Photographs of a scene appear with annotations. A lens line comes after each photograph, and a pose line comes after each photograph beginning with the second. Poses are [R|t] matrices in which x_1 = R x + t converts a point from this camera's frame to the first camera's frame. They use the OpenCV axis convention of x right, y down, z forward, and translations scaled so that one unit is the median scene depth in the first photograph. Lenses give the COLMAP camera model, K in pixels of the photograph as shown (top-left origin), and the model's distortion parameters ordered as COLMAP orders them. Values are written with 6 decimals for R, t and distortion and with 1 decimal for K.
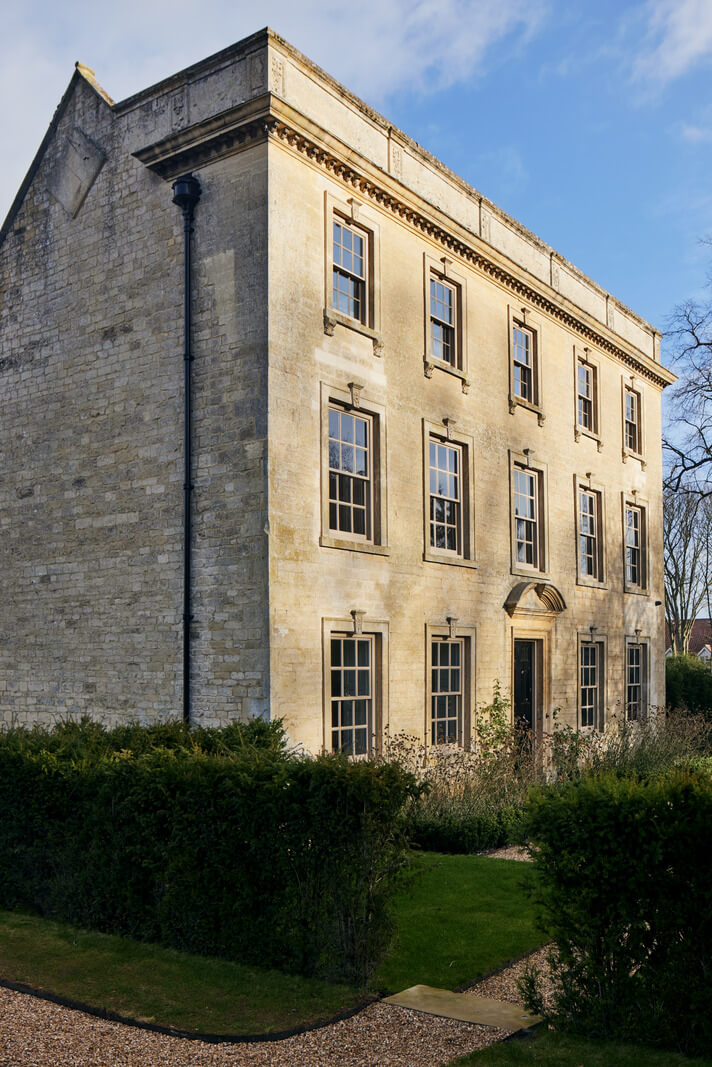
lens RADIAL K [[990.1, 0, 356.0], [0, 990.1, 533.5], [0, 0, 1]] dist [-0.007322, -0.003294]
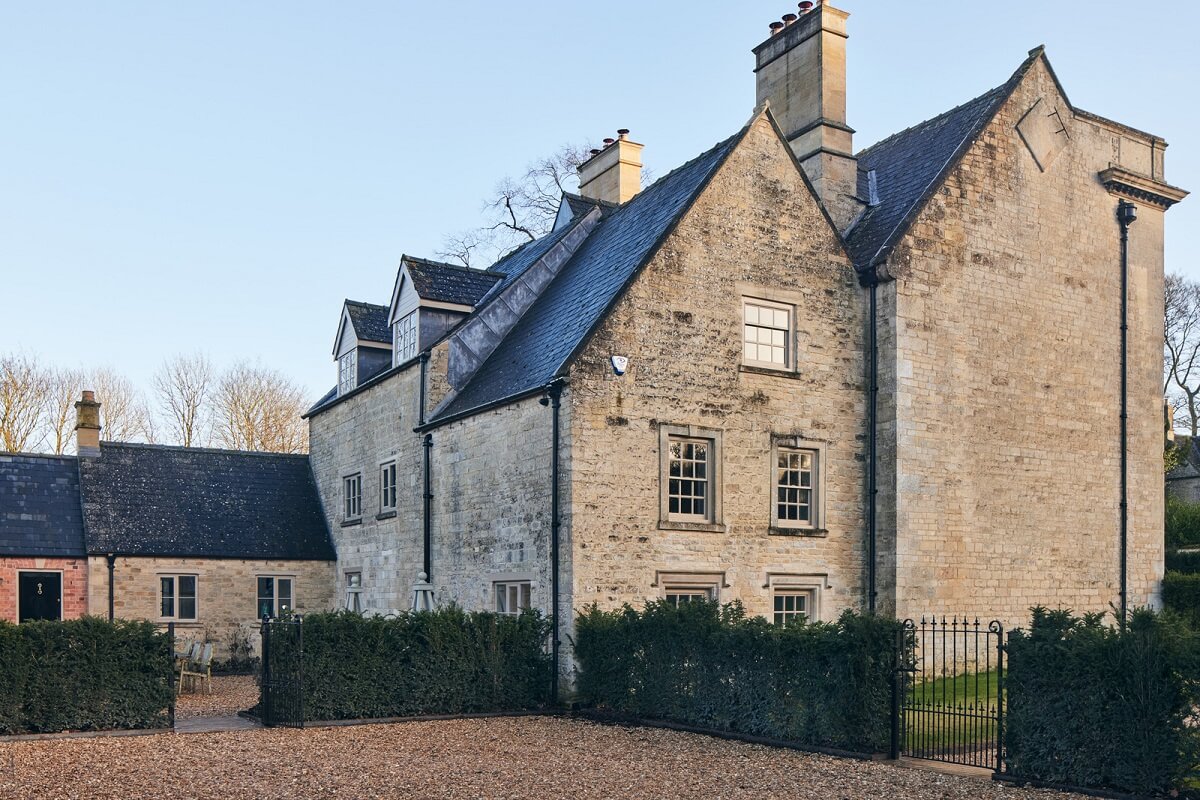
lens RADIAL K [[1113.5, 0, 600.0], [0, 1113.5, 400.0], [0, 0, 1]] dist [-0.007322, -0.003294]
pose [[0.384189, 0.149904, 0.911004, -1.833480], [-0.149039, 0.983859, -0.099040, 0.193424], [-0.911145, -0.097725, 0.400329, 0.979597]]
